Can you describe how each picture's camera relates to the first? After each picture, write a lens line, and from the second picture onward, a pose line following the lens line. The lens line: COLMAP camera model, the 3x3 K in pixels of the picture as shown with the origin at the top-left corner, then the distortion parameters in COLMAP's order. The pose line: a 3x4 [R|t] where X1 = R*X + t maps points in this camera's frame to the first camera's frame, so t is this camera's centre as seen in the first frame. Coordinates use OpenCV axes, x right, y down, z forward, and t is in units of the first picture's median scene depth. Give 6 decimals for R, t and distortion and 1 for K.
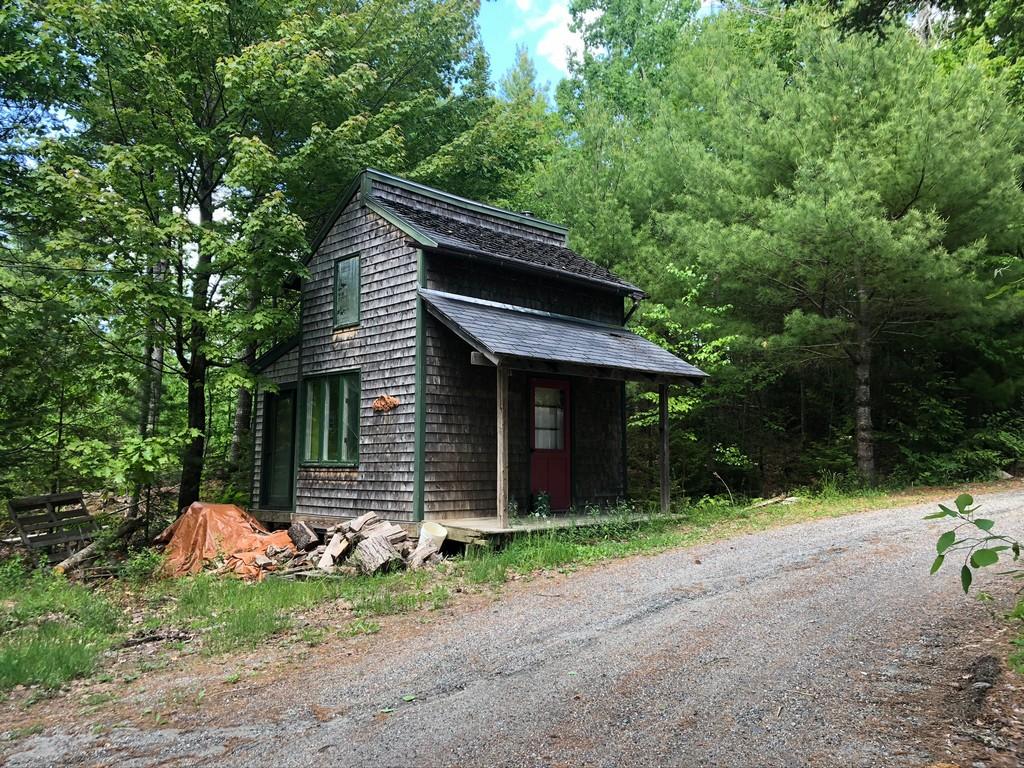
lens RADIAL K [[869.6, 0, 512.0], [0, 869.6, 384.0], [0, 0, 1]] dist [0.076174, -0.170886]
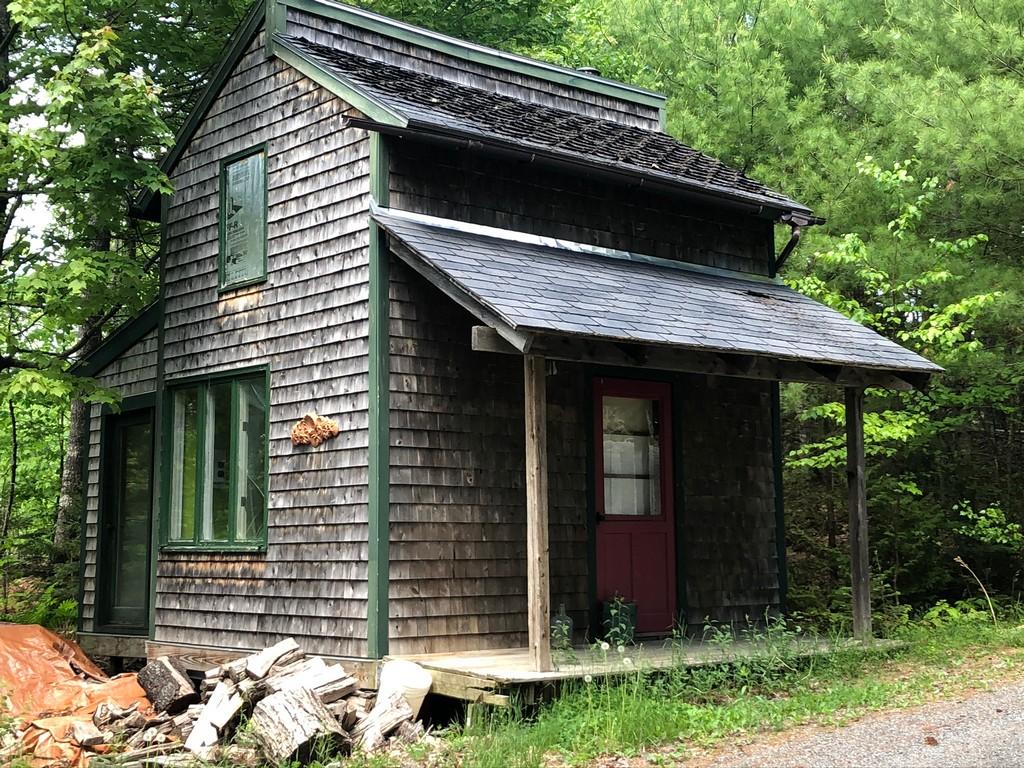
lens RADIAL K [[1462.6, 0, 505.4], [0, 1462.6, 366.5], [0, 0, 1]] dist [0.126886, -0.440673]
pose [[0.998059, -0.015215, -0.060389, 0.021883], [0.013596, 0.999539, -0.027130, 0.009336], [0.060774, 0.026256, 0.997806, 0.124356]]
